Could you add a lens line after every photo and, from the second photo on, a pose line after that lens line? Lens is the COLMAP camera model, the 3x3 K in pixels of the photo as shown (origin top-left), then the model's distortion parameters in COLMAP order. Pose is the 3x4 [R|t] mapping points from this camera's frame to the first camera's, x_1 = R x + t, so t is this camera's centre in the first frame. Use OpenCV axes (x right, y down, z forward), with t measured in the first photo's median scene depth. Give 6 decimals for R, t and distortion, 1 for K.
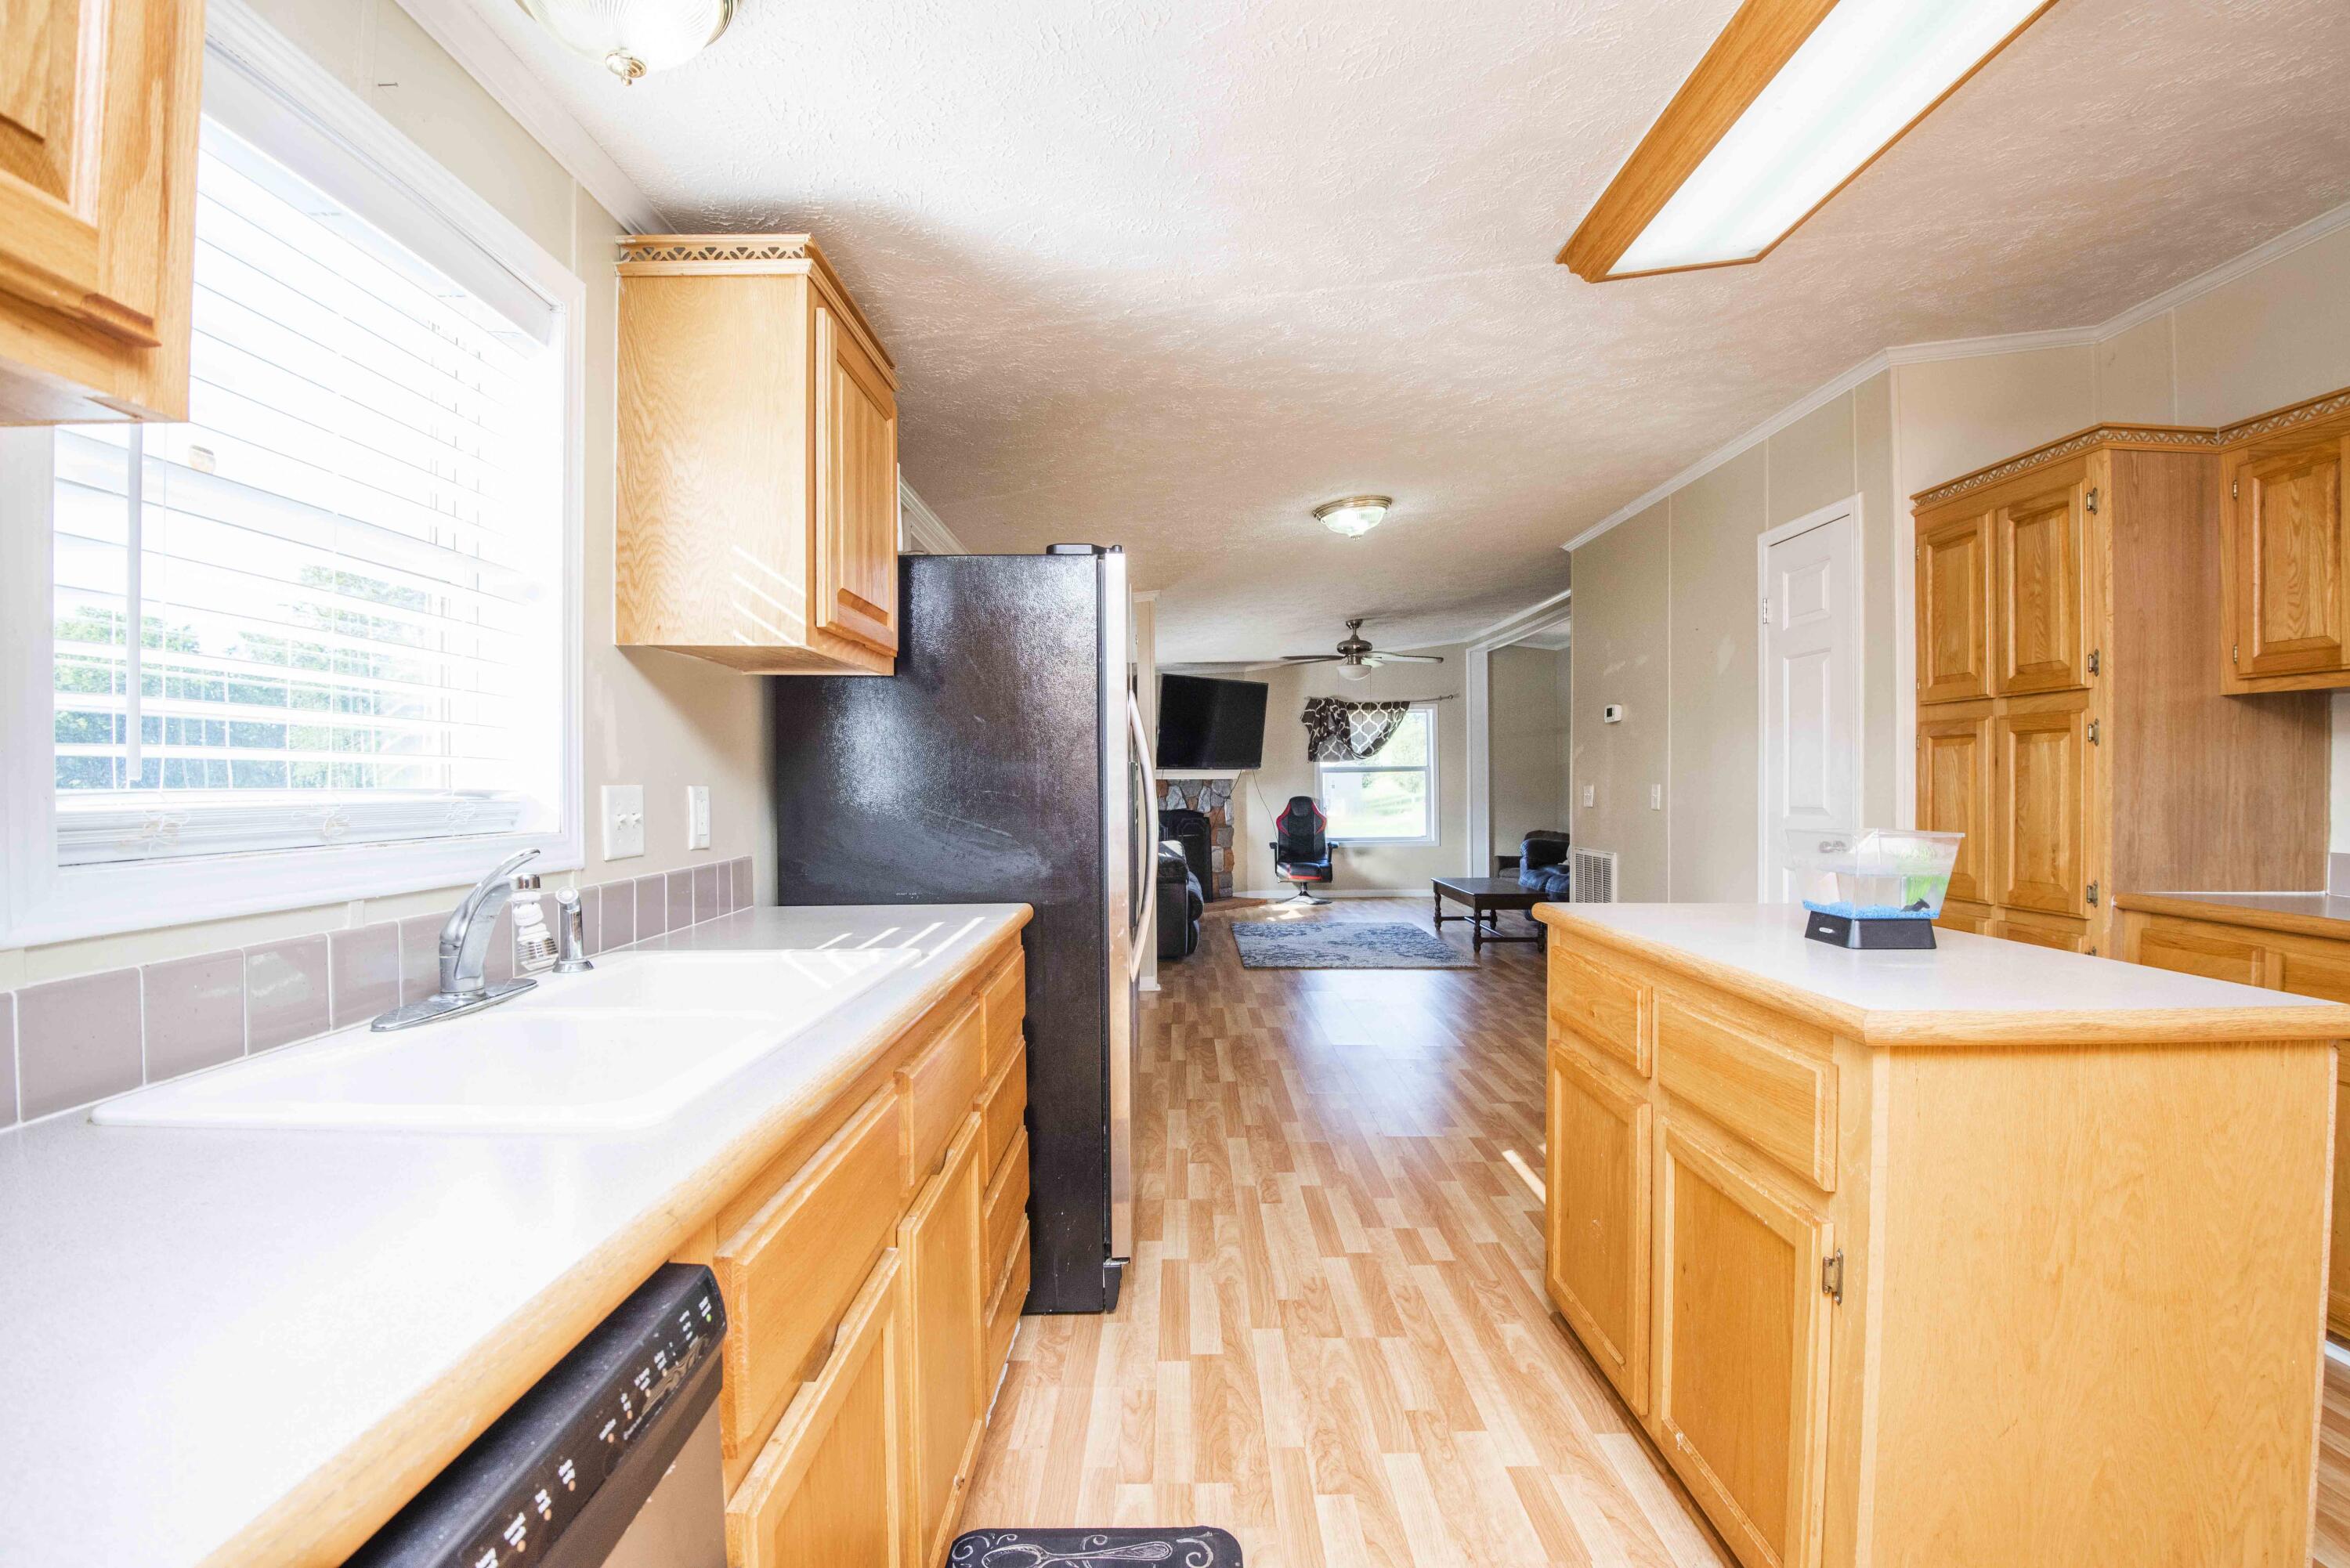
lens RADIAL K [[1086.3, 0, 1197.8], [0, 1086.3, 788.8], [0, 0, 1]] dist [-0.010736, -0.013076]
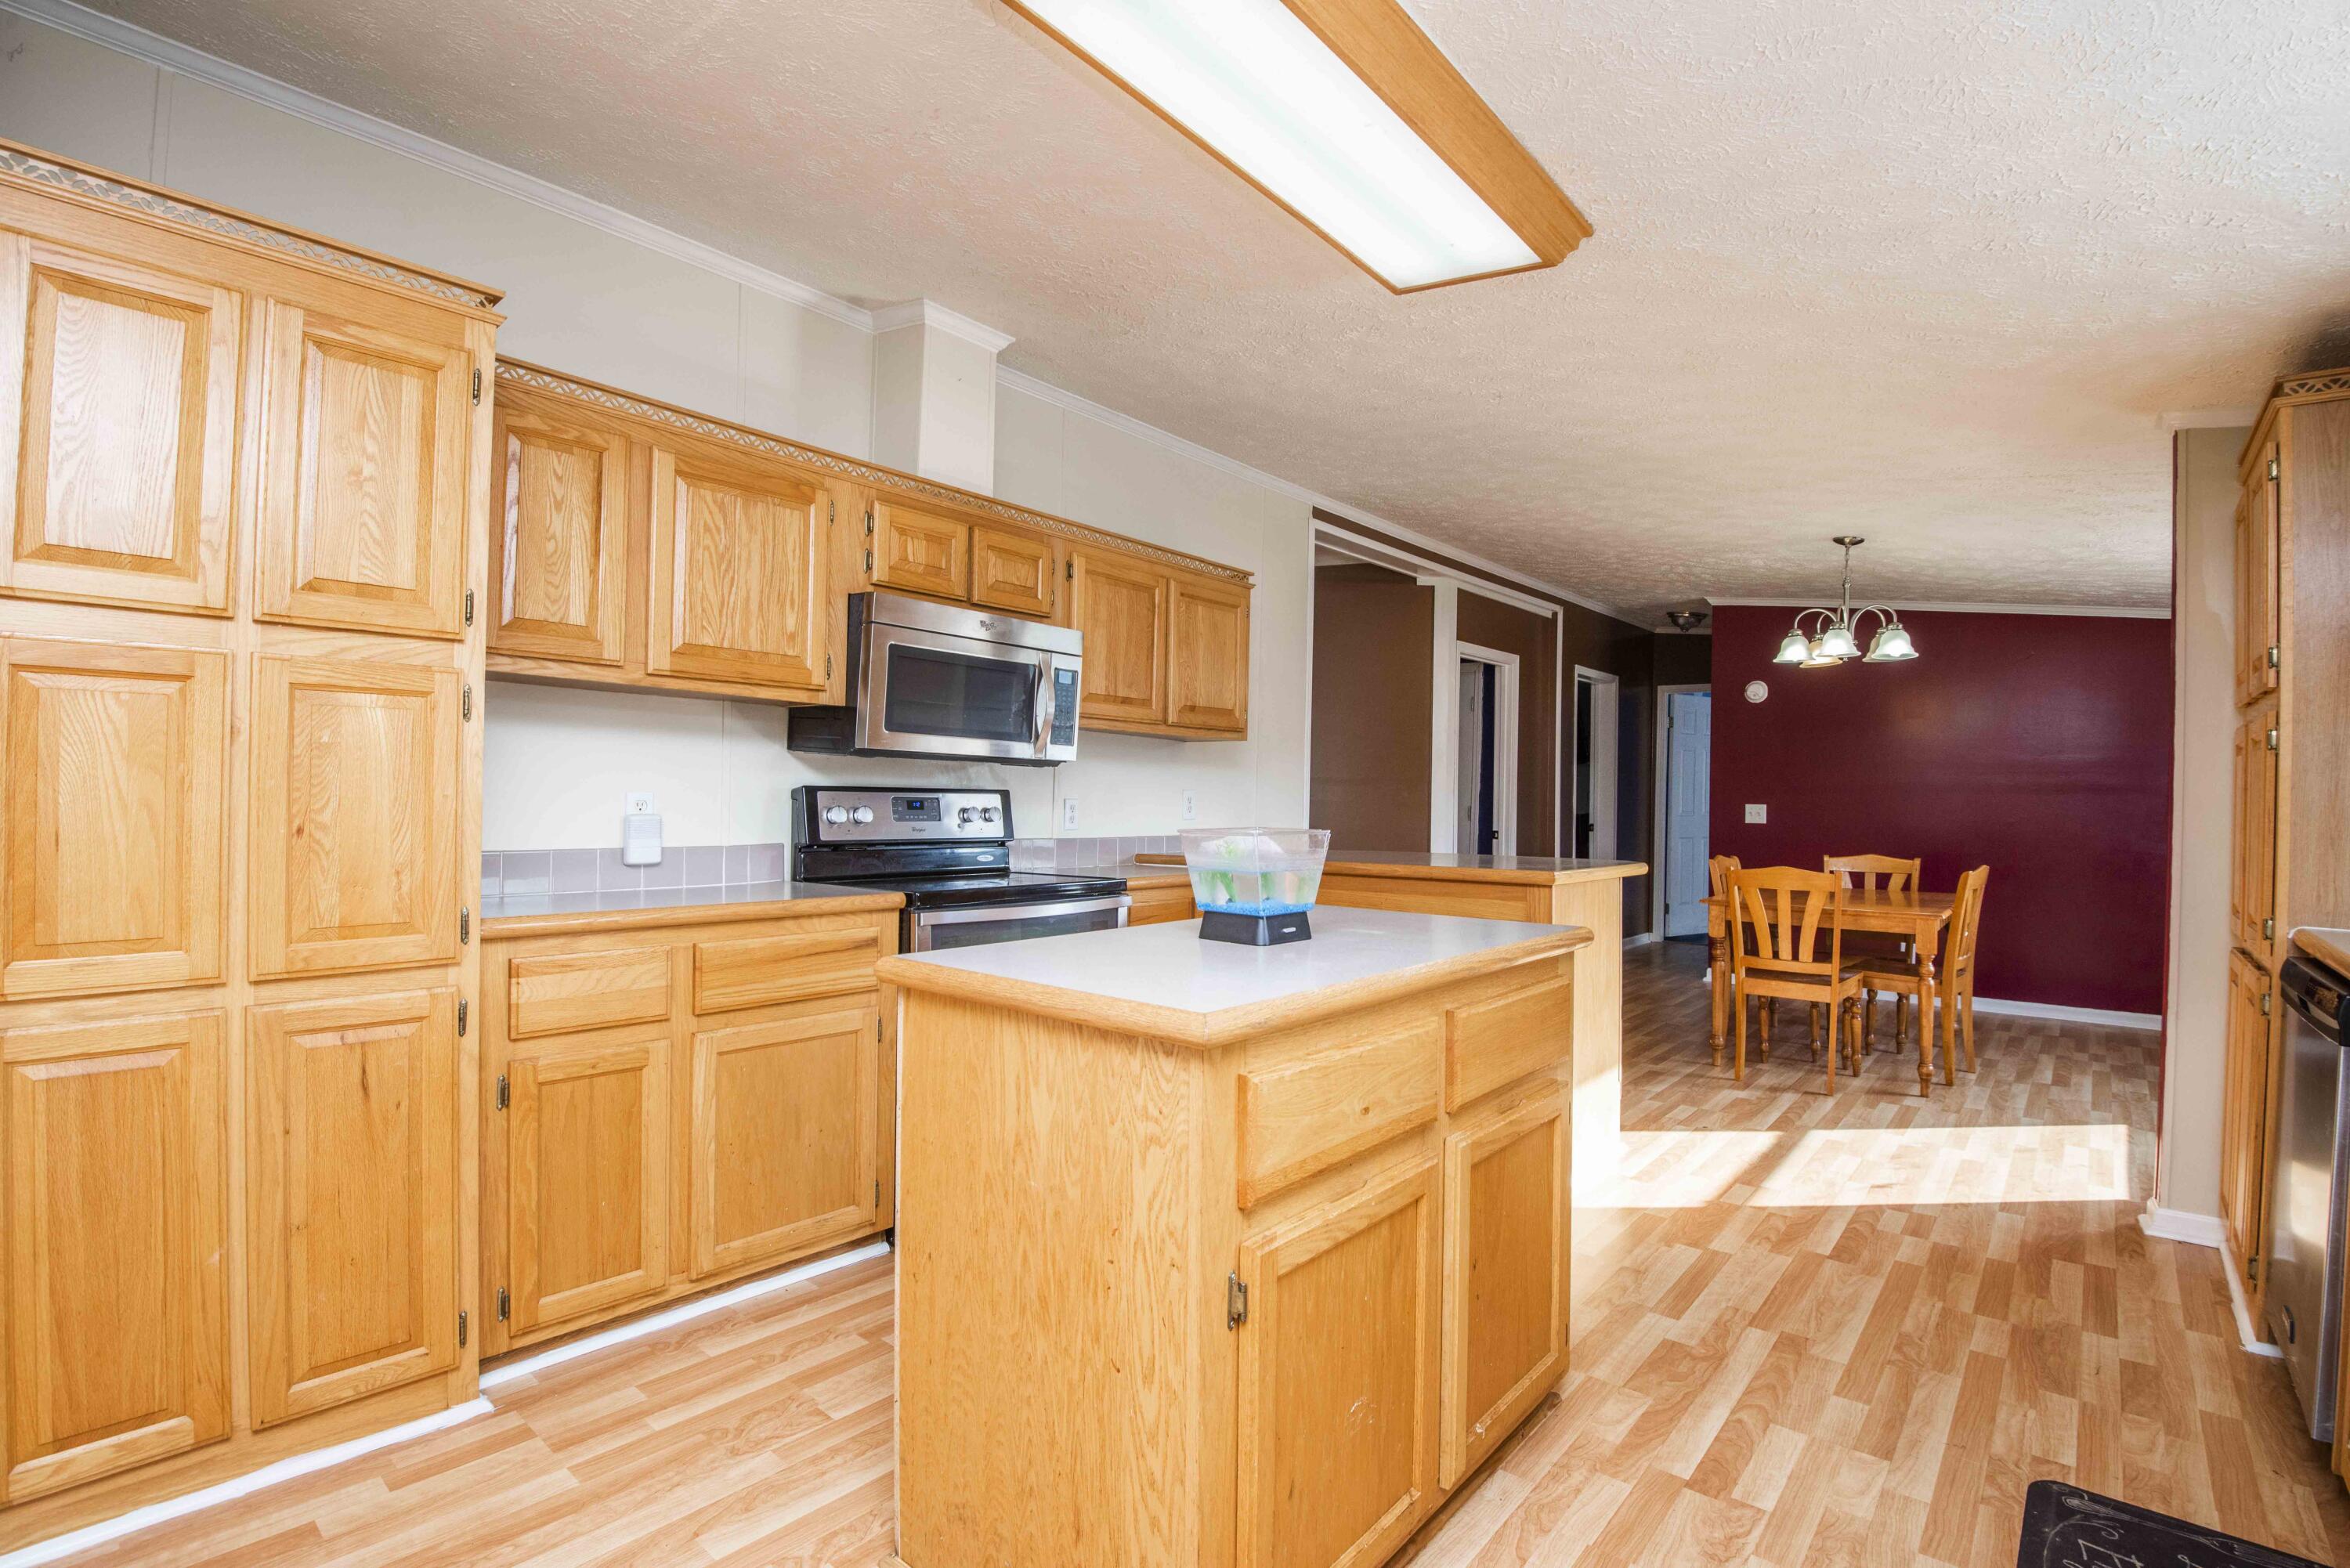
lens RADIAL K [[1086.3, 0, 1178.0], [0, 1086.3, 795.5], [0, 0, 1]] dist [-0.010736, -0.013076]
pose [[-0.744039, -0.013838, 0.667993, -0.012977], [-0.014146, 0.999888, 0.004956, -0.000629], [-0.667986, -0.005762, -0.744151, 1.199990]]
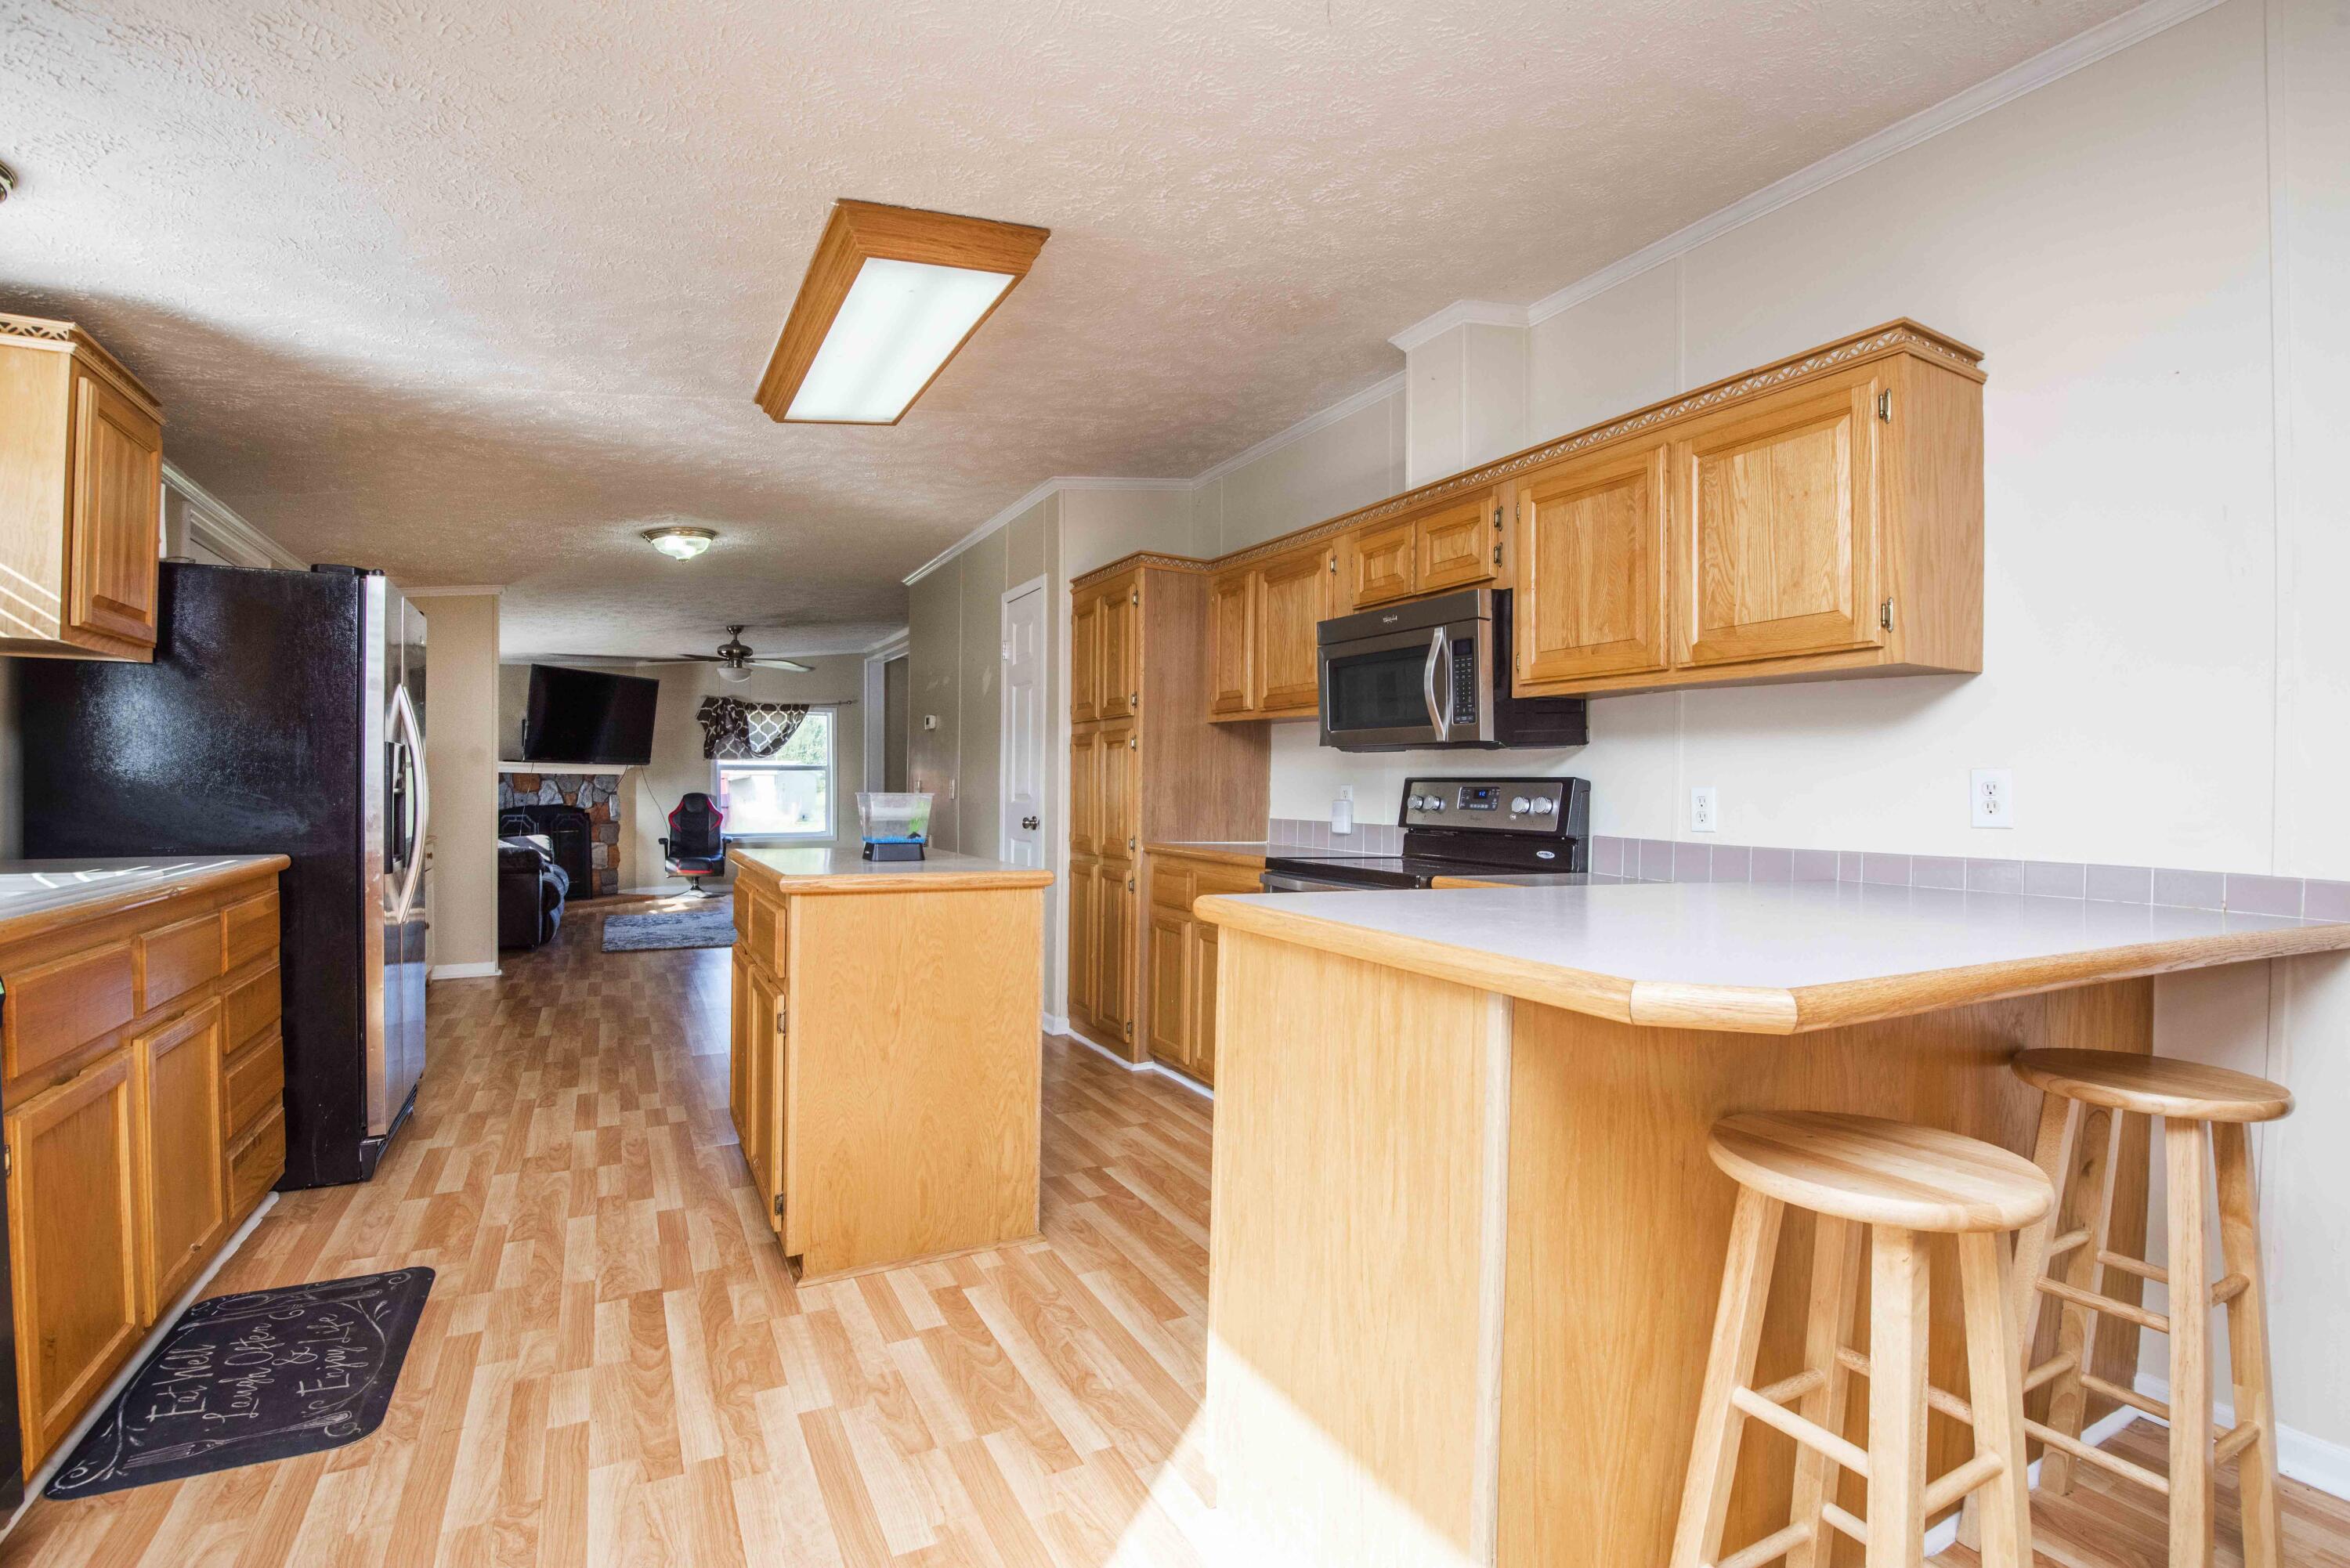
lens RADIAL K [[1086.3, 0, 1197.8], [0, 1086.3, 787.3], [0, 0, 1]] dist [-0.010736, -0.013076]
pose [[0.885944, 0.012013, 0.463637, 0.167186], [-0.008793, 0.999920, -0.009106, 0.027051], [-0.463710, 0.003990, 0.885978, -0.472614]]
